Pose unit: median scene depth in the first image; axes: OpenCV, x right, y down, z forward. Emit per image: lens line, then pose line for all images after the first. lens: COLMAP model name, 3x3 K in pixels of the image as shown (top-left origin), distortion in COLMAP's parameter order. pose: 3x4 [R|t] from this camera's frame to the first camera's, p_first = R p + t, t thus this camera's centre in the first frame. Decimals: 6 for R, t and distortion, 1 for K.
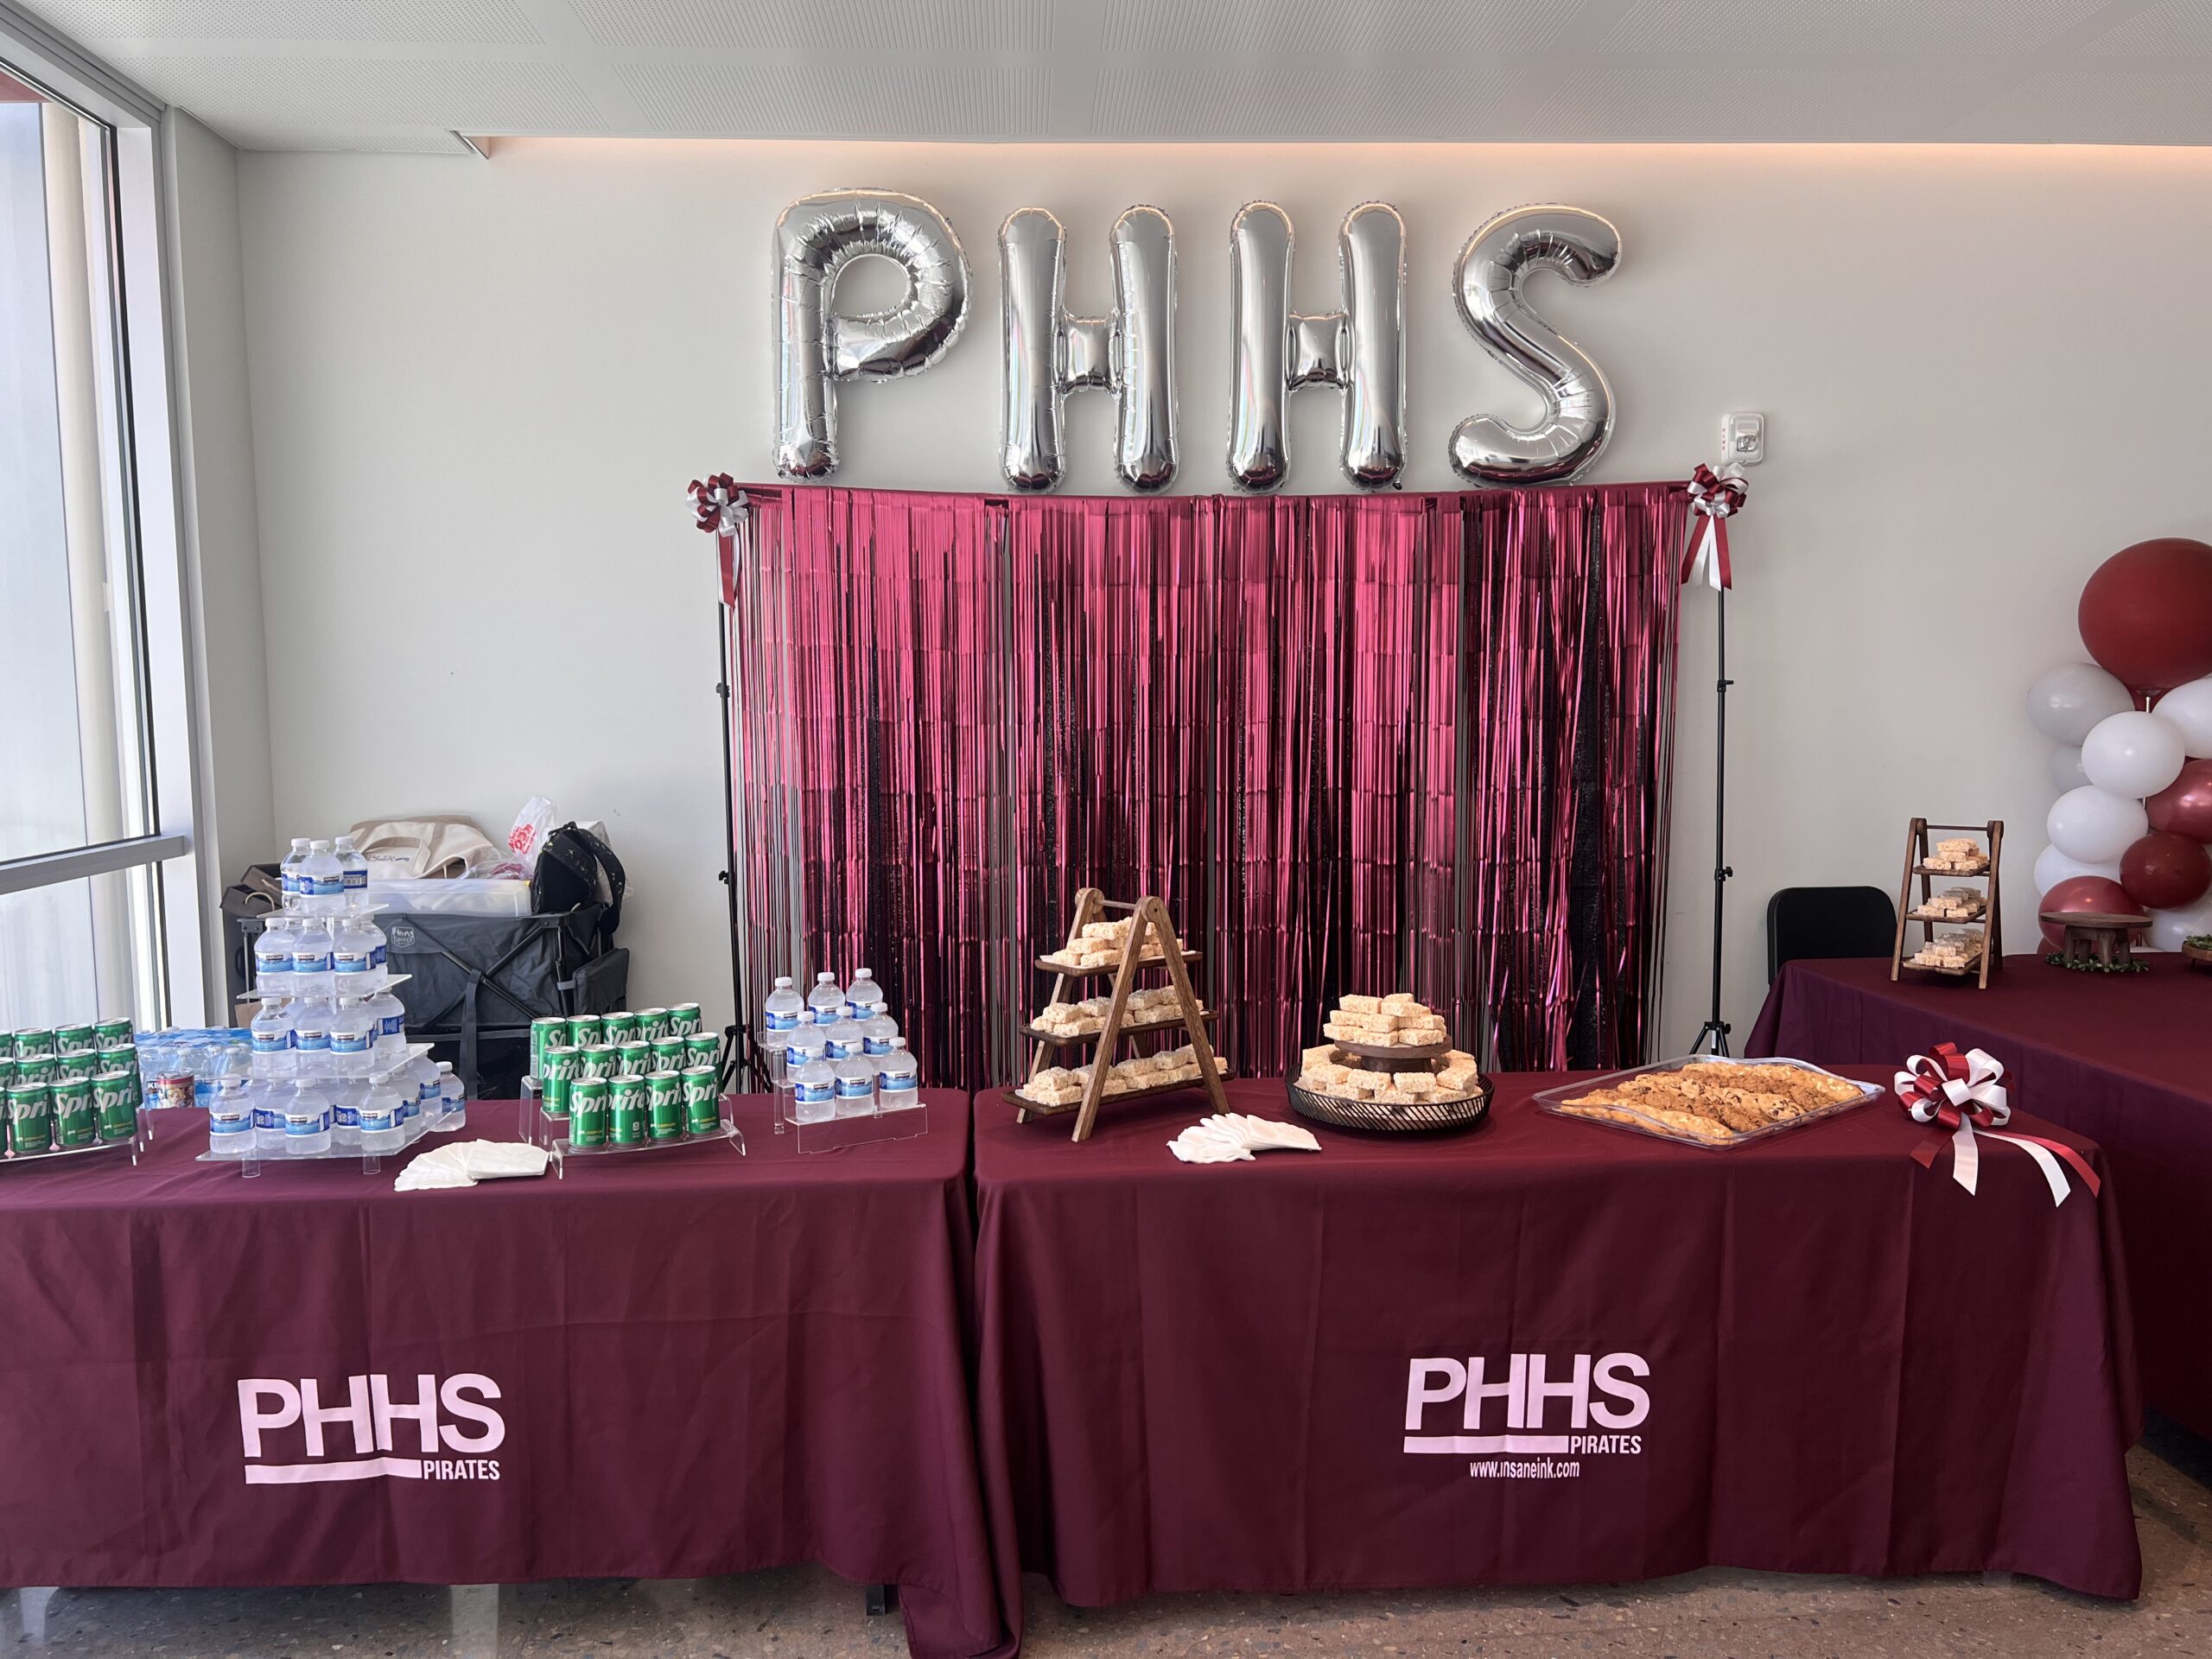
lens RADIAL K [[1695.8, 0, 1089.0], [0, 1695.8, 844.3], [0, 0, 1]] dist [0.013711, -0.006779]
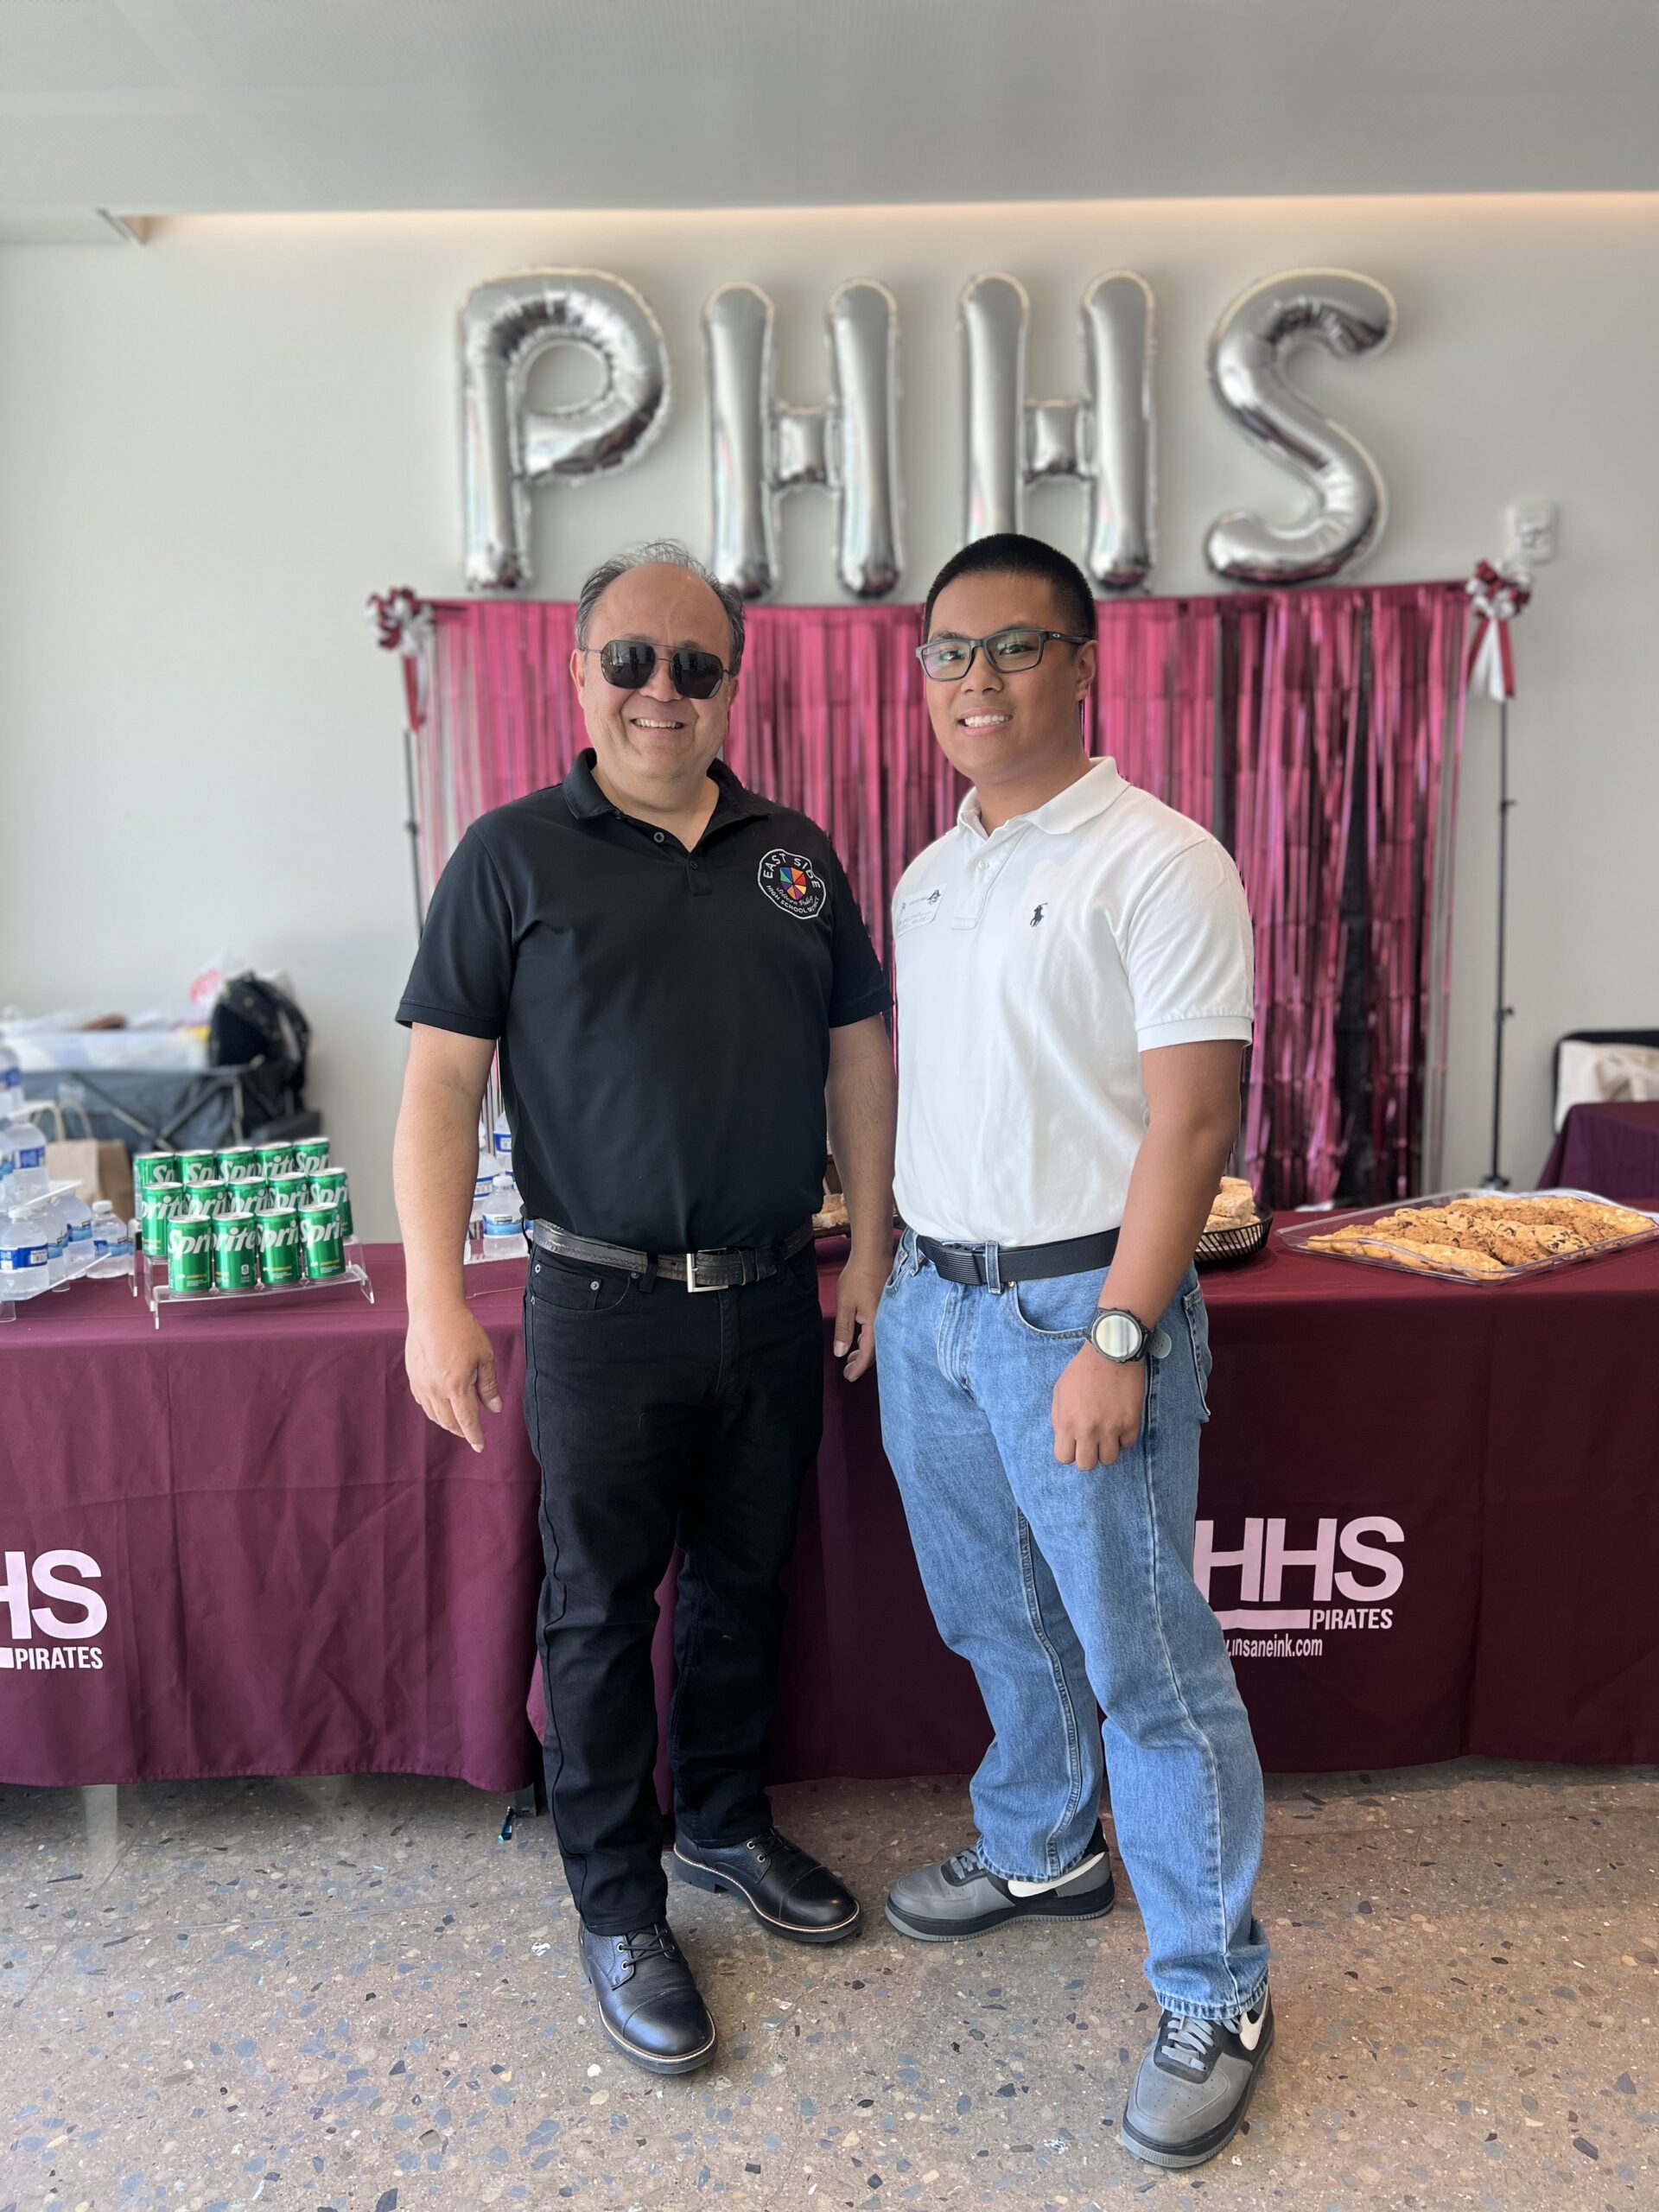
lens RADIAL K [[1723.3, 0, 829.5], [0, 1723.3, 1106.0], [0, 0, 1]] dist [0.040855, -0.040973]
pose [[0.999762, -0.011338, -0.018663, 0.027460], [0.012111, 0.999051, 0.041833, 0.024888], [0.018171, -0.042050, 0.998950, 0.060325]]
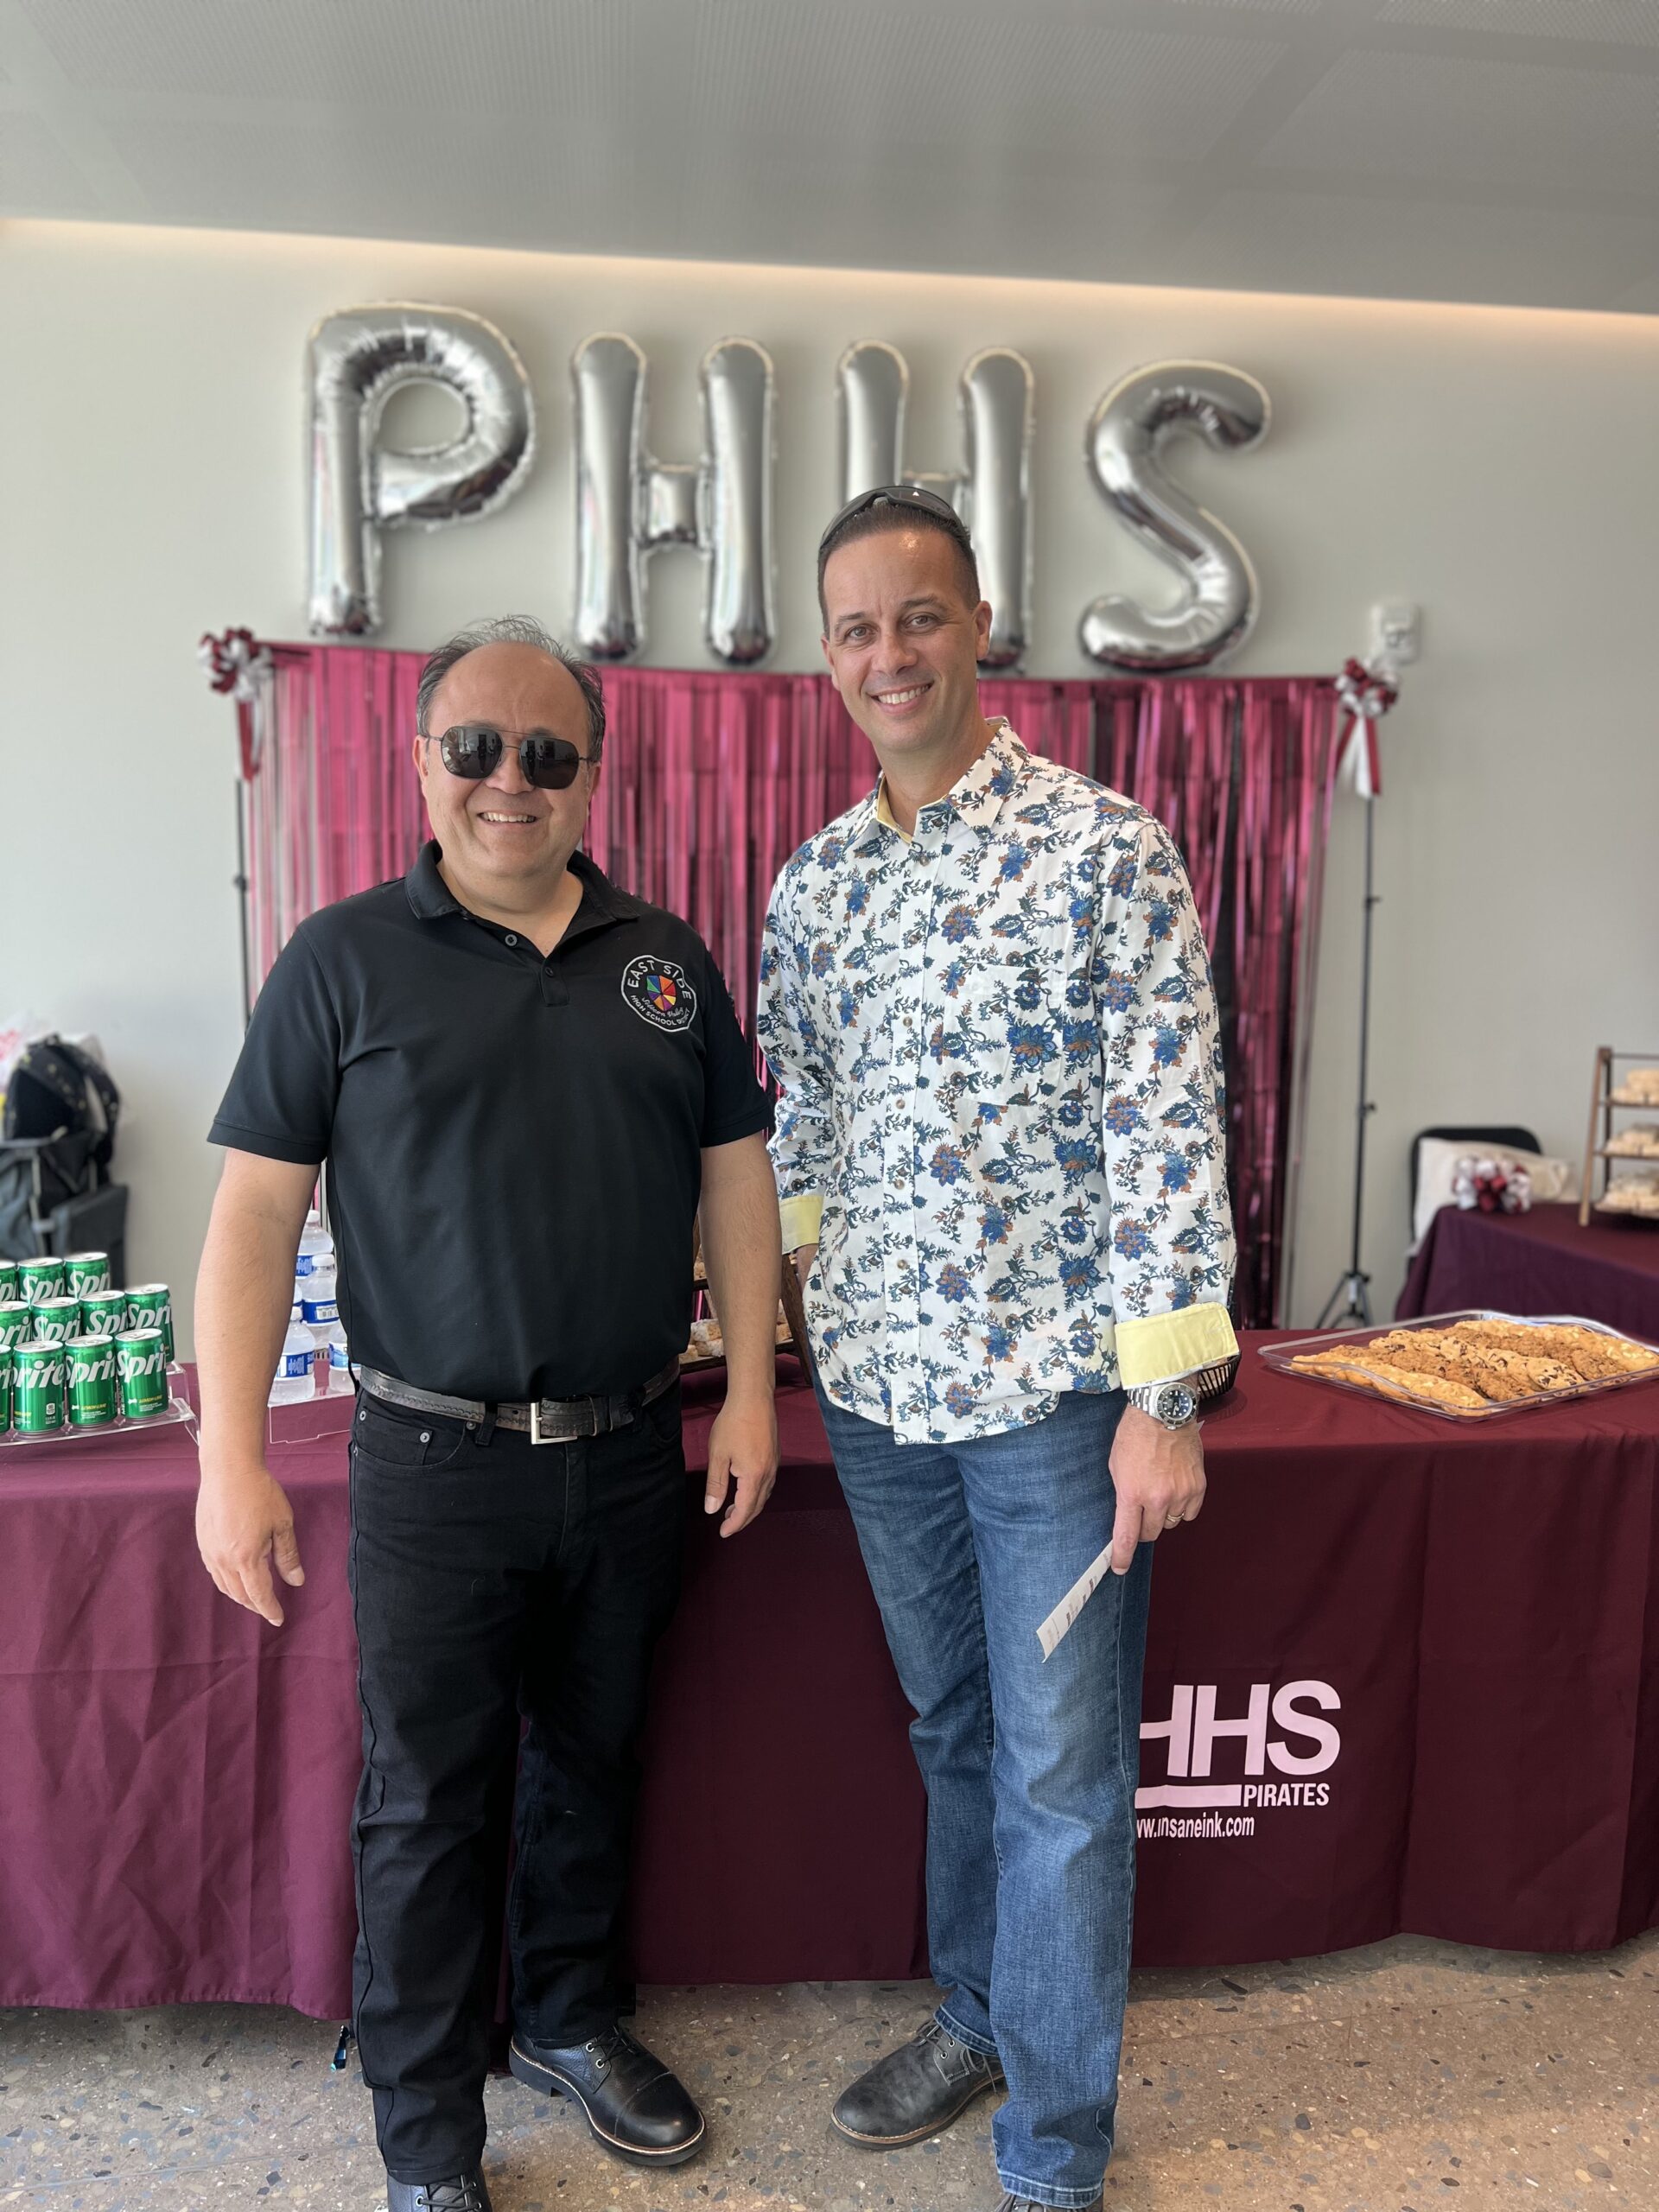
lens RADIAL K [[1723.3, 0, 829.5], [0, 1723.3, 1106.0], [0, 0, 1]] dist [0.040855, -0.040973]
pose [[0.996209, 0.011136, 0.086275, 0.006093], [-0.012092, 0.999871, 0.010571, 0.009544], [-0.086146, -0.011574, 0.996215, 0.103853]]
